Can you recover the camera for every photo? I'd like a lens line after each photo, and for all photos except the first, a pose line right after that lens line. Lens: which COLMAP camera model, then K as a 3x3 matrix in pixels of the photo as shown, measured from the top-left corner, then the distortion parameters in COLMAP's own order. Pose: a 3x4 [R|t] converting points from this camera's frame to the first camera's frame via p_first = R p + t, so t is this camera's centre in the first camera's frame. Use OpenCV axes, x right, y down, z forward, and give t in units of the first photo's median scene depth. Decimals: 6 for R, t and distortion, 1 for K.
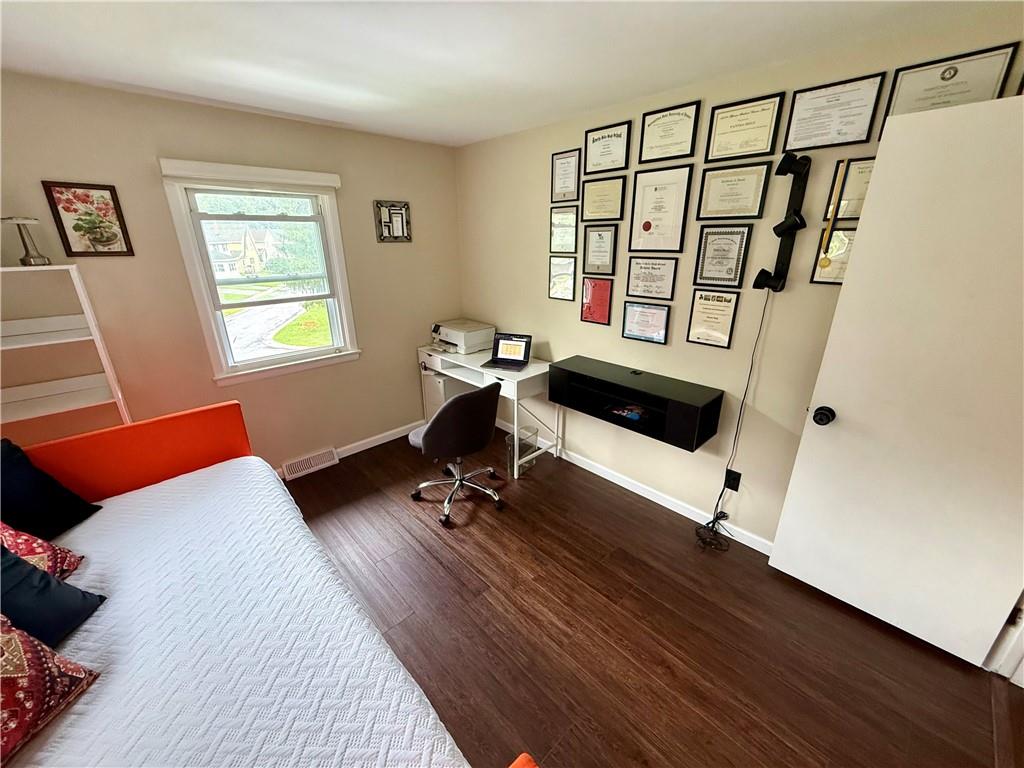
lens RADIAL K [[406.4, 0, 507.9], [0, 406.4, 385.7], [0, 0, 1]] dist [-0.001284, -0.000108]
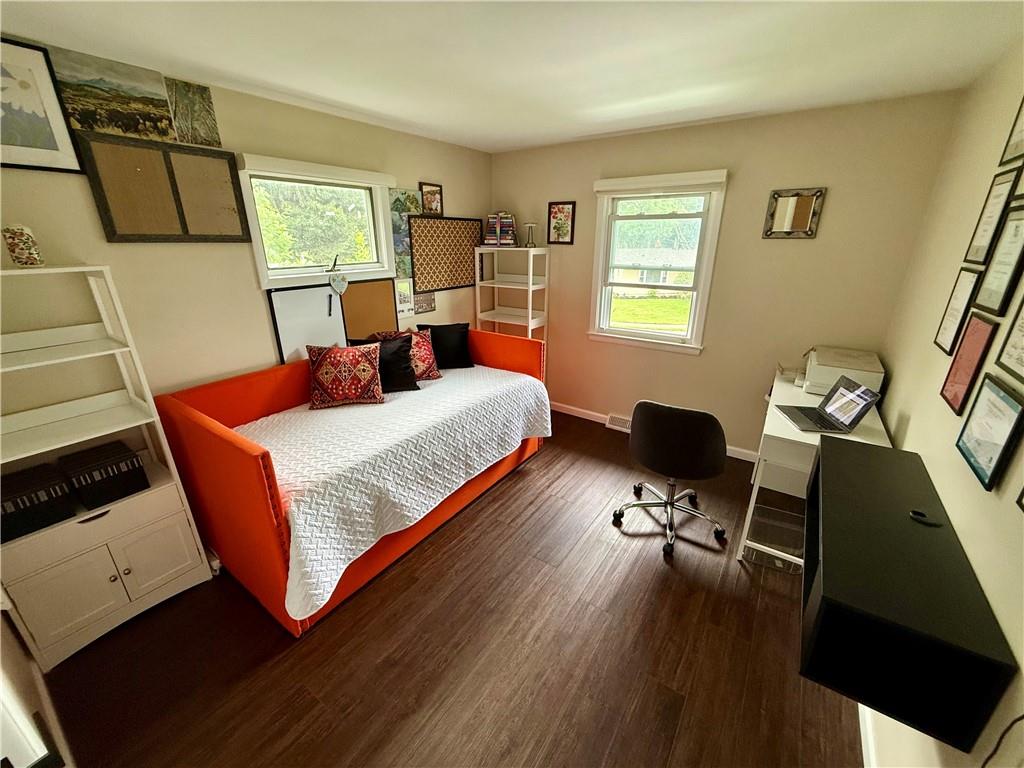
lens RADIAL K [[406.4, 0, 508.6], [0, 406.4, 383.8], [0, 0, 1]] dist [-0.001284, -0.000108]
pose [[0.205468, 0.340782, -0.917415, 0.613084], [-0.331431, 0.906254, 0.262407, -0.141855], [0.920834, 0.250144, 0.299152, 0.378974]]
